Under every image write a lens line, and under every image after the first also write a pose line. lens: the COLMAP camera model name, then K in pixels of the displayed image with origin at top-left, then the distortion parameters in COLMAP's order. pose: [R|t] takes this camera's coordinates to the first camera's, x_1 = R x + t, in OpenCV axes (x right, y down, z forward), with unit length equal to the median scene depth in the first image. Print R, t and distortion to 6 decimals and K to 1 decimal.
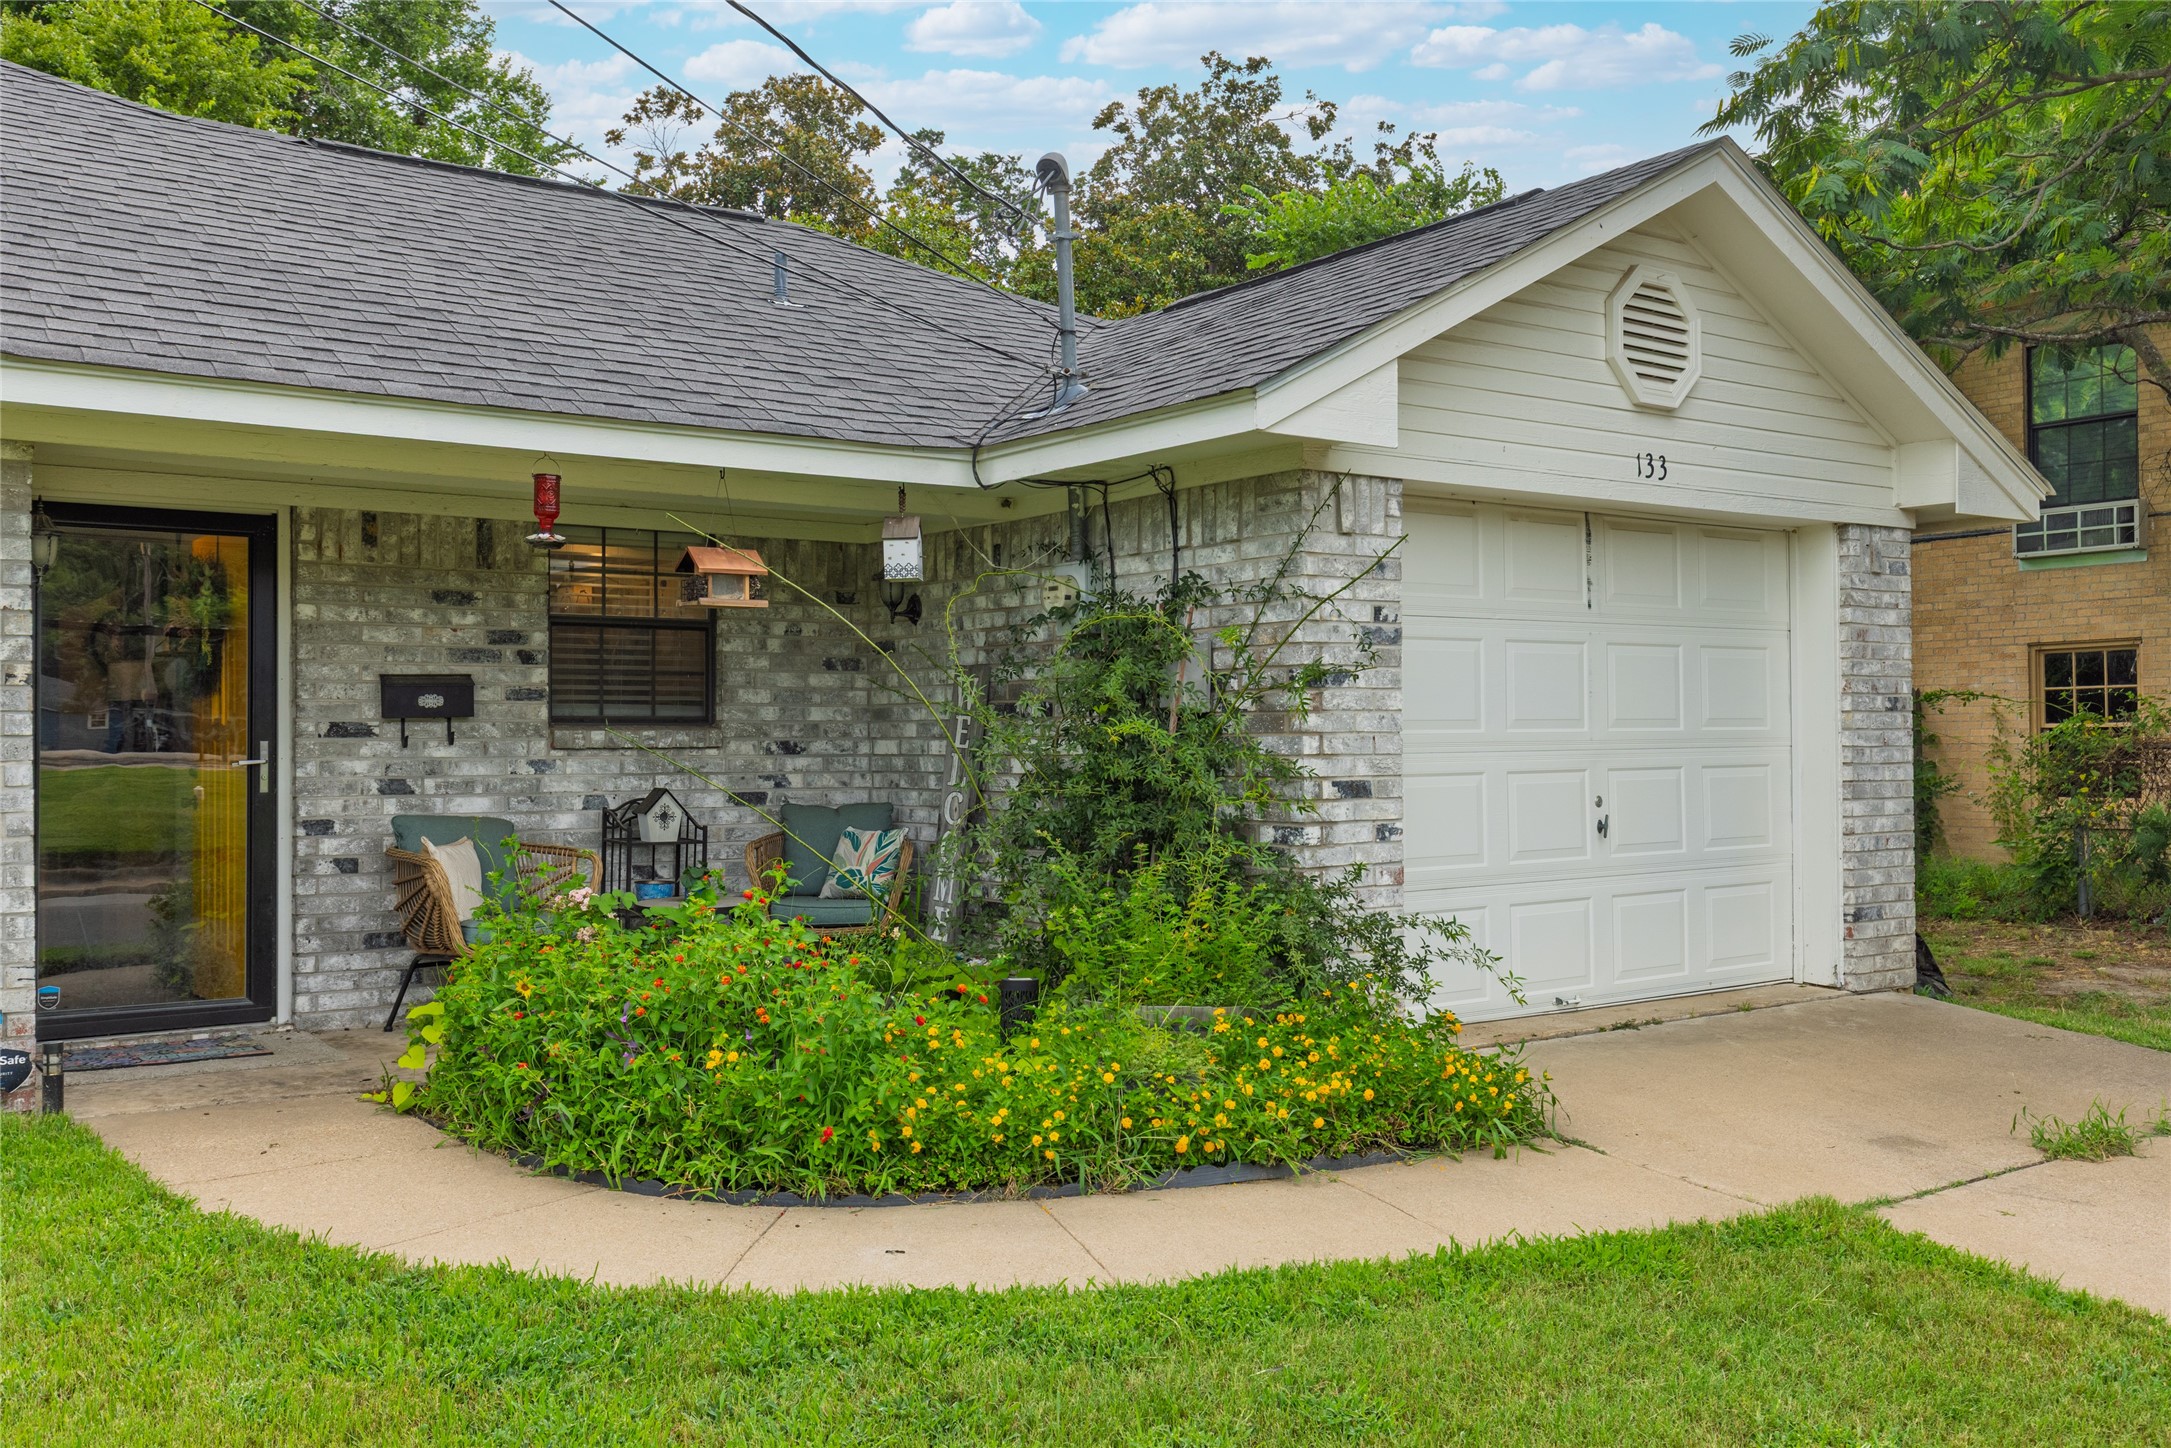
lens RADIAL K [[1910.2, 0, 1085.5], [0, 1910.2, 724.0], [0, 0, 1]] dist [-0.000380, -0.004317]
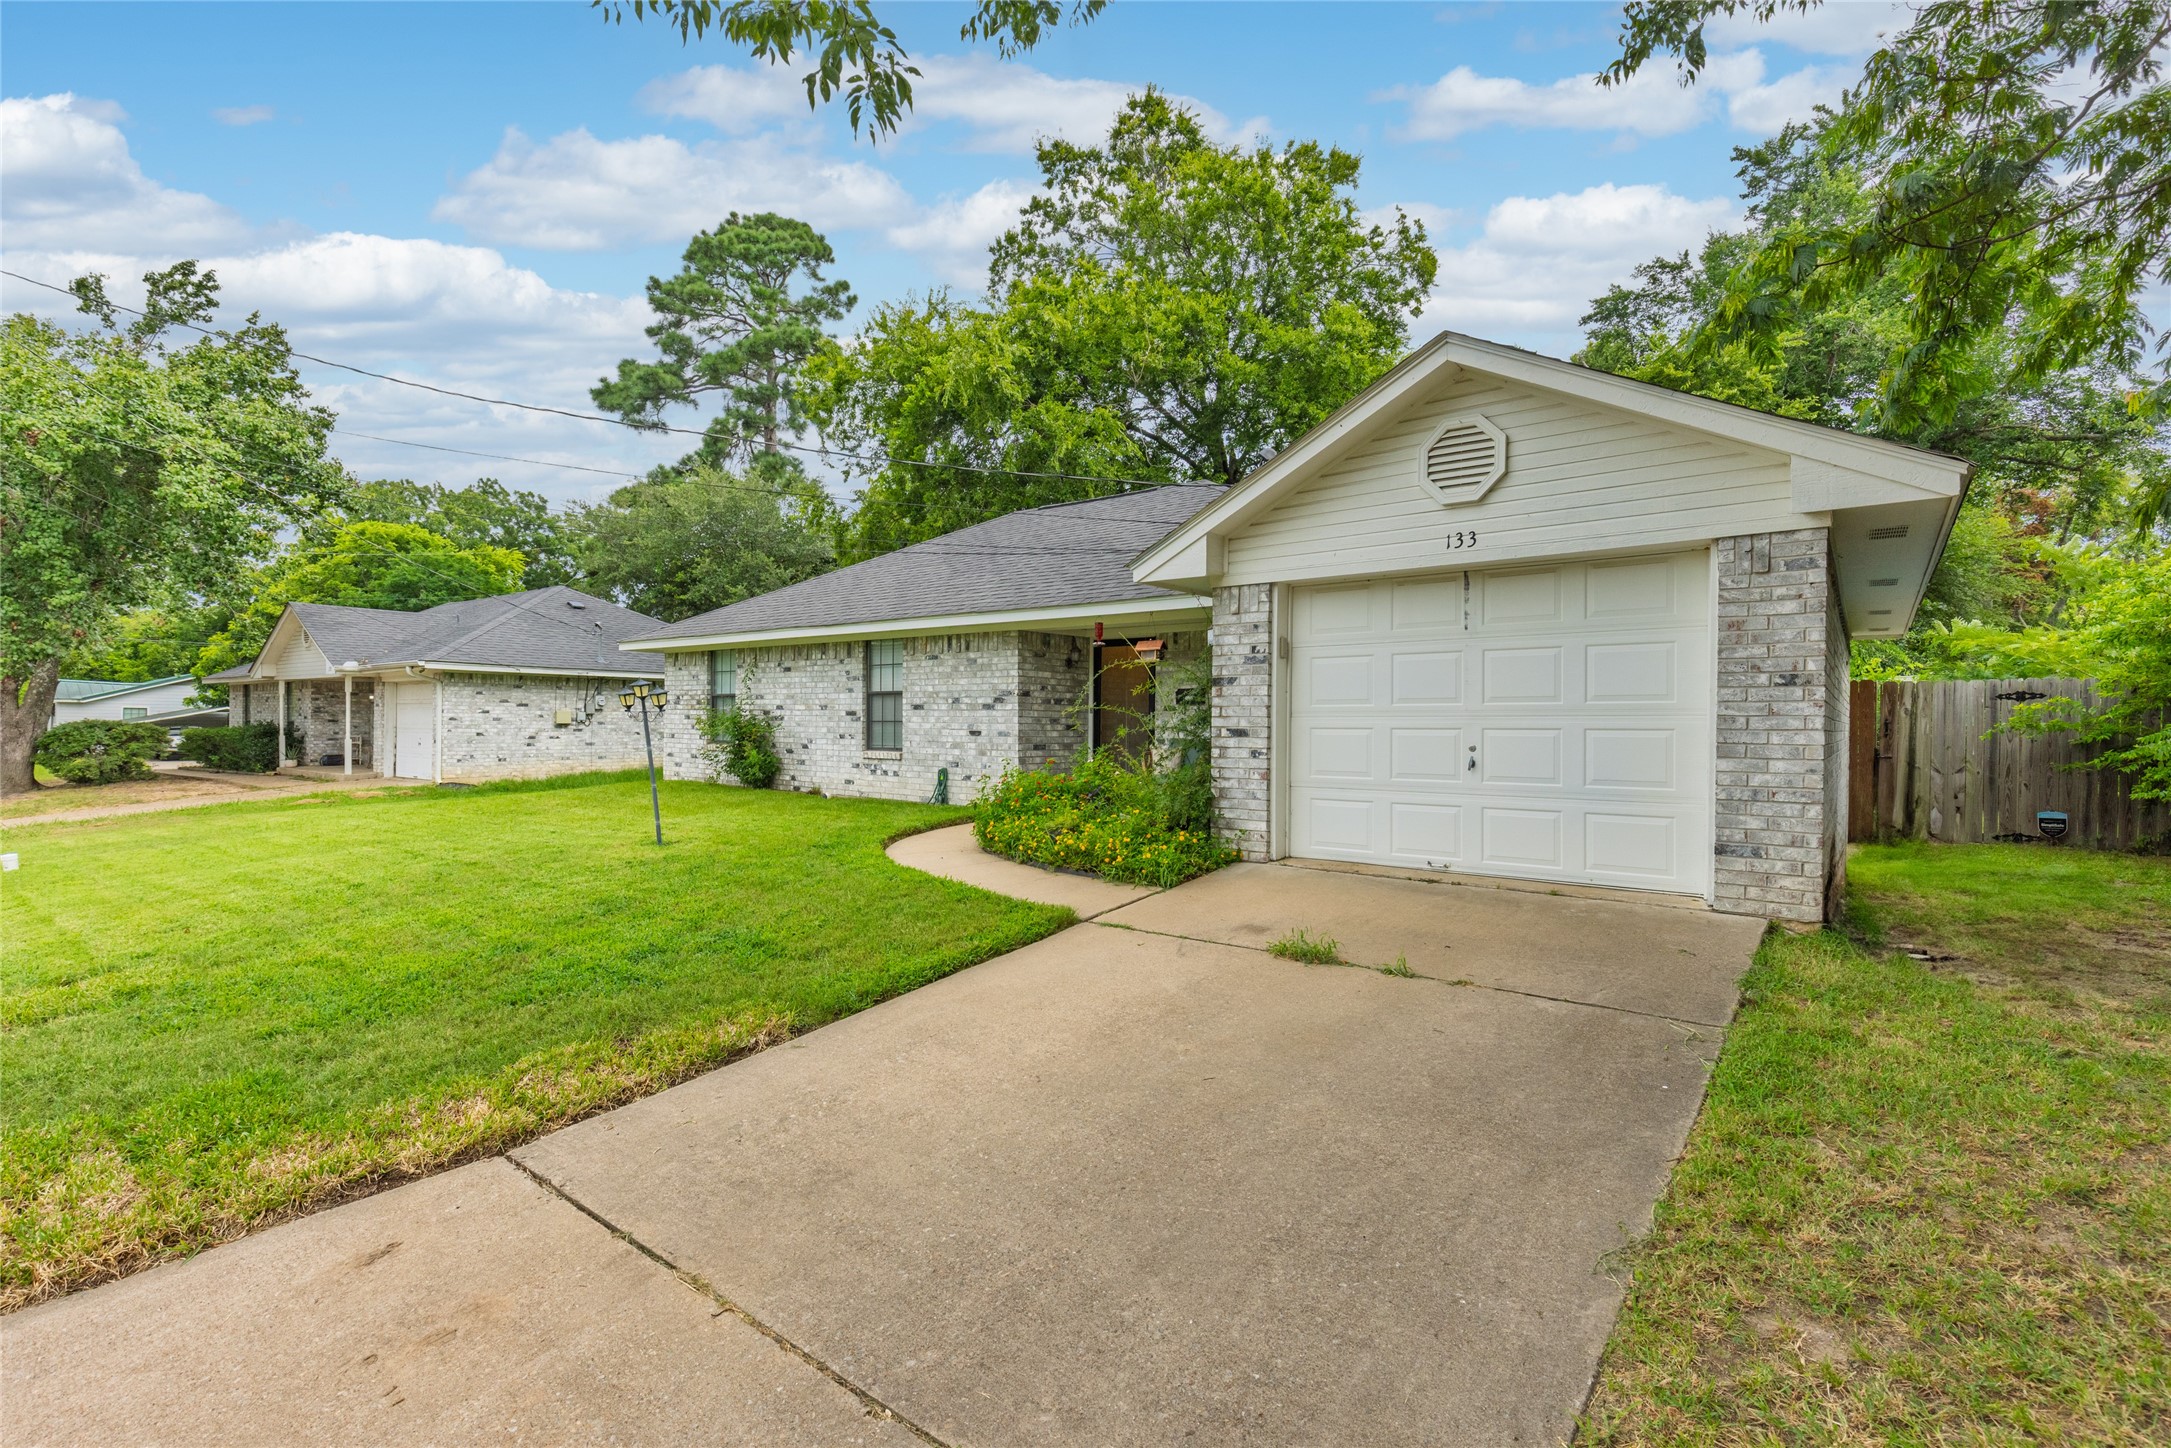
lens RADIAL K [[977.7, 0, 1094.0], [0, 977.7, 740.0], [0, 0, 1]] dist [0.004845, -0.000582]
pose [[0.273509, 0.026094, -0.961515, 0.954671], [0.001952, 0.999615, 0.027683, 0.009643], [0.961867, -0.009449, 0.273353, 0.449346]]
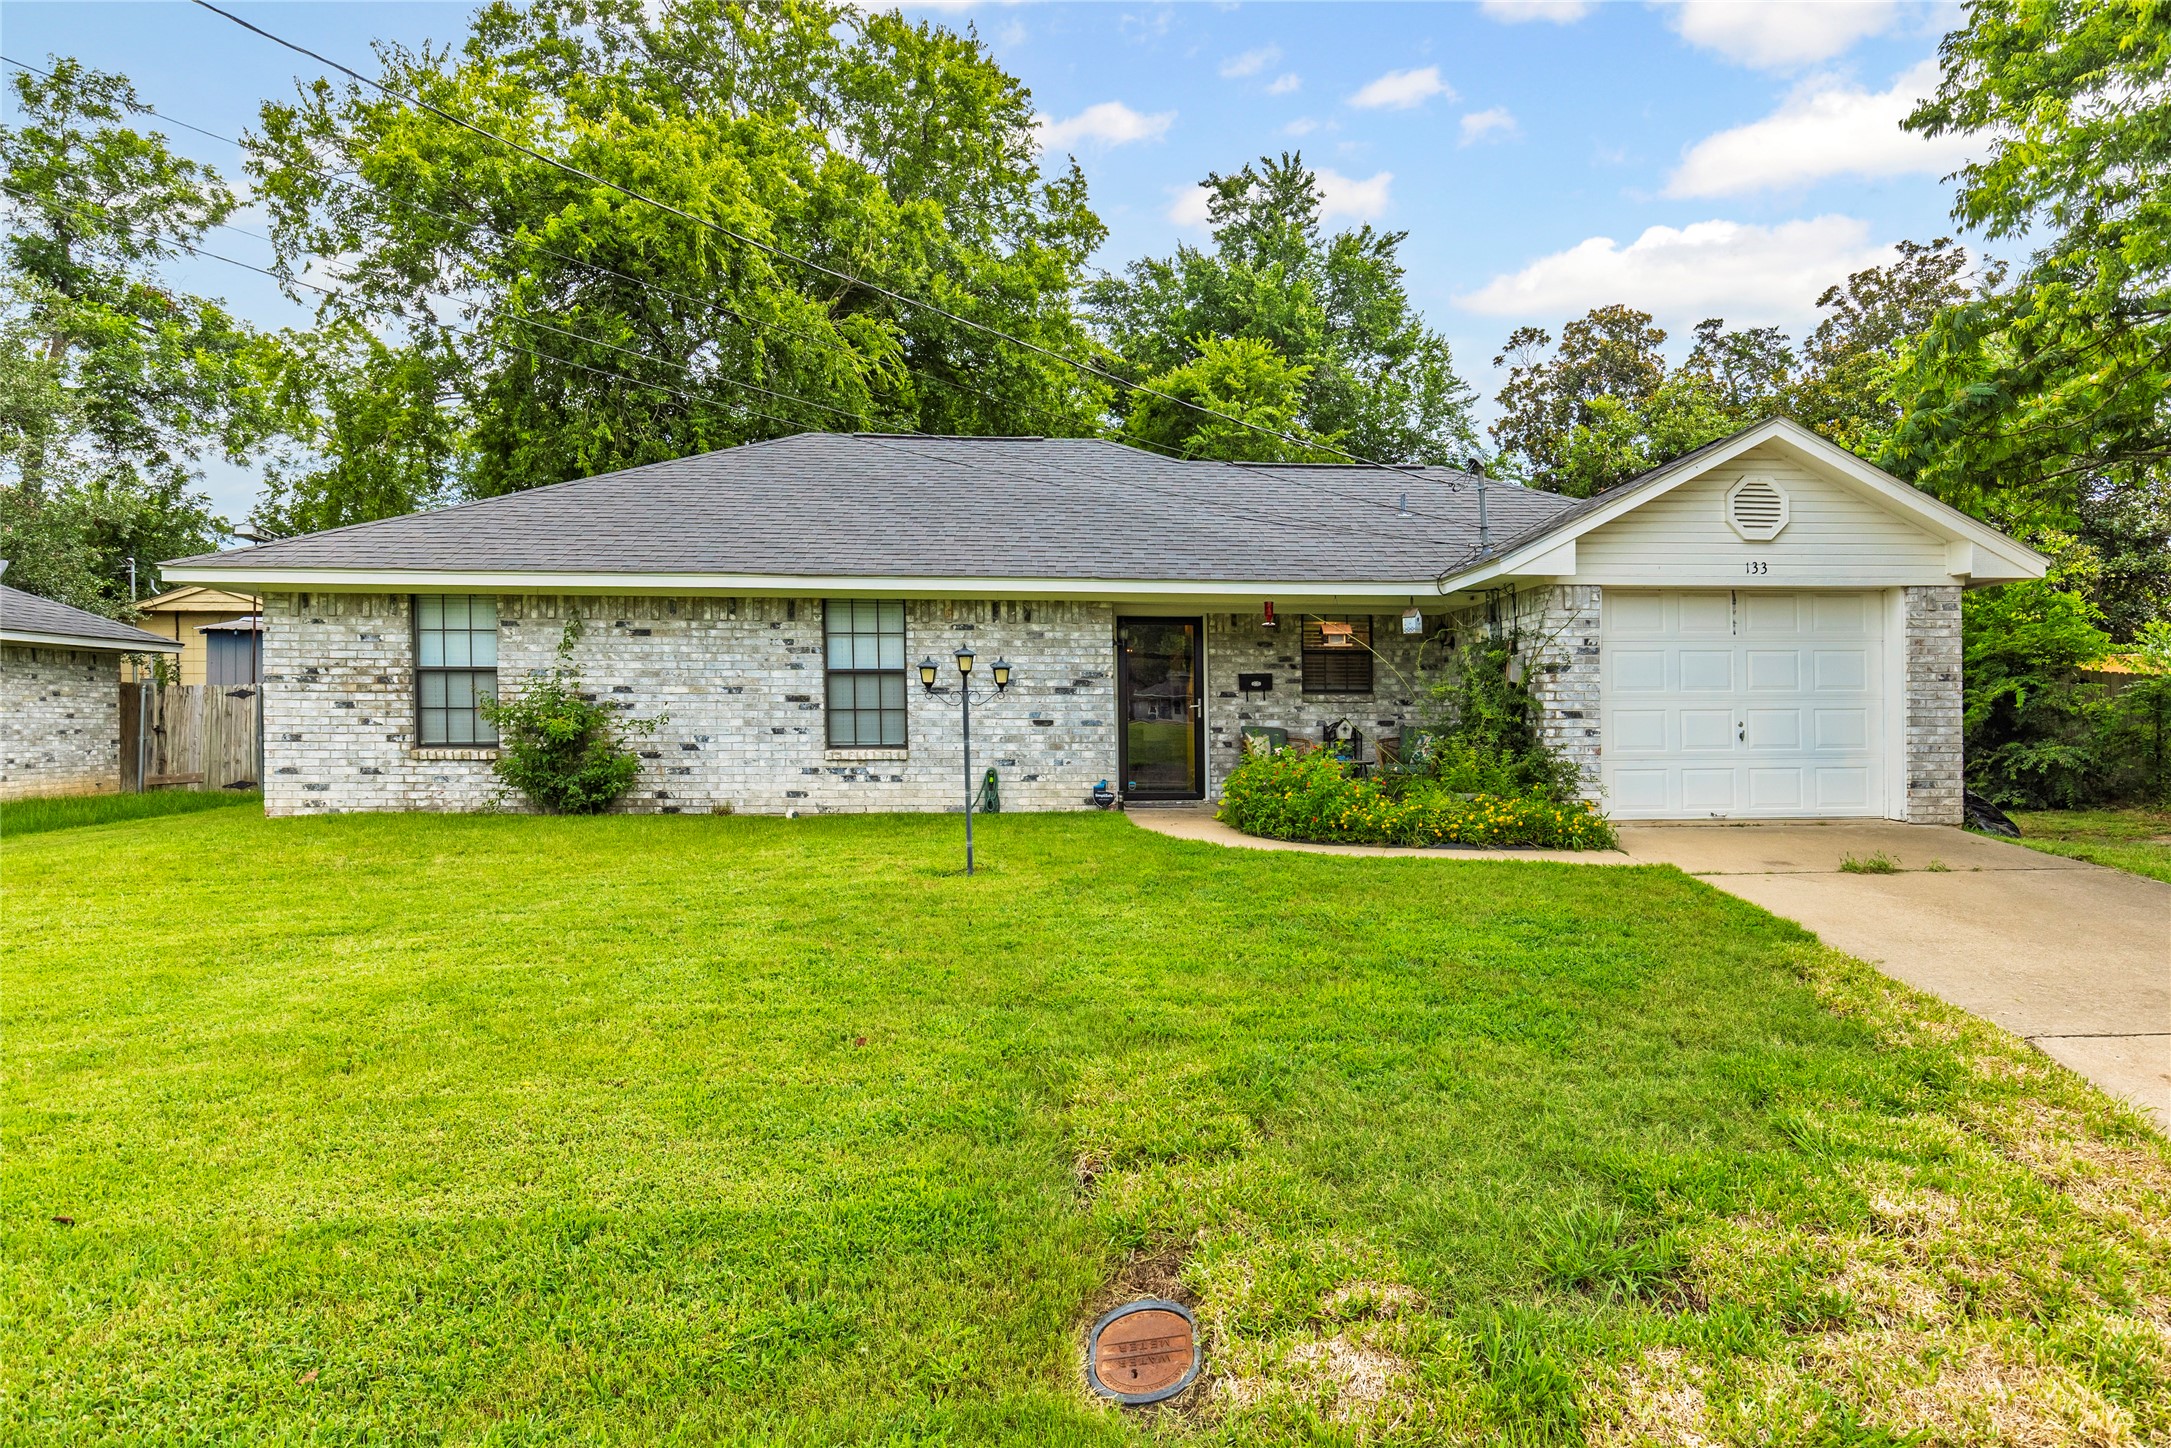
lens RADIAL K [[1235.9, 0, 1162.5], [0, 1235.9, 722.7], [0, 0, 1]] dist [-0.001830, 0.001676]
pose [[0.855870, 0.006587, -0.517149, 0.419958], [0.001184, 0.999891, 0.014694, 0.017152], [0.517190, -0.013189, 0.855769, -0.513325]]
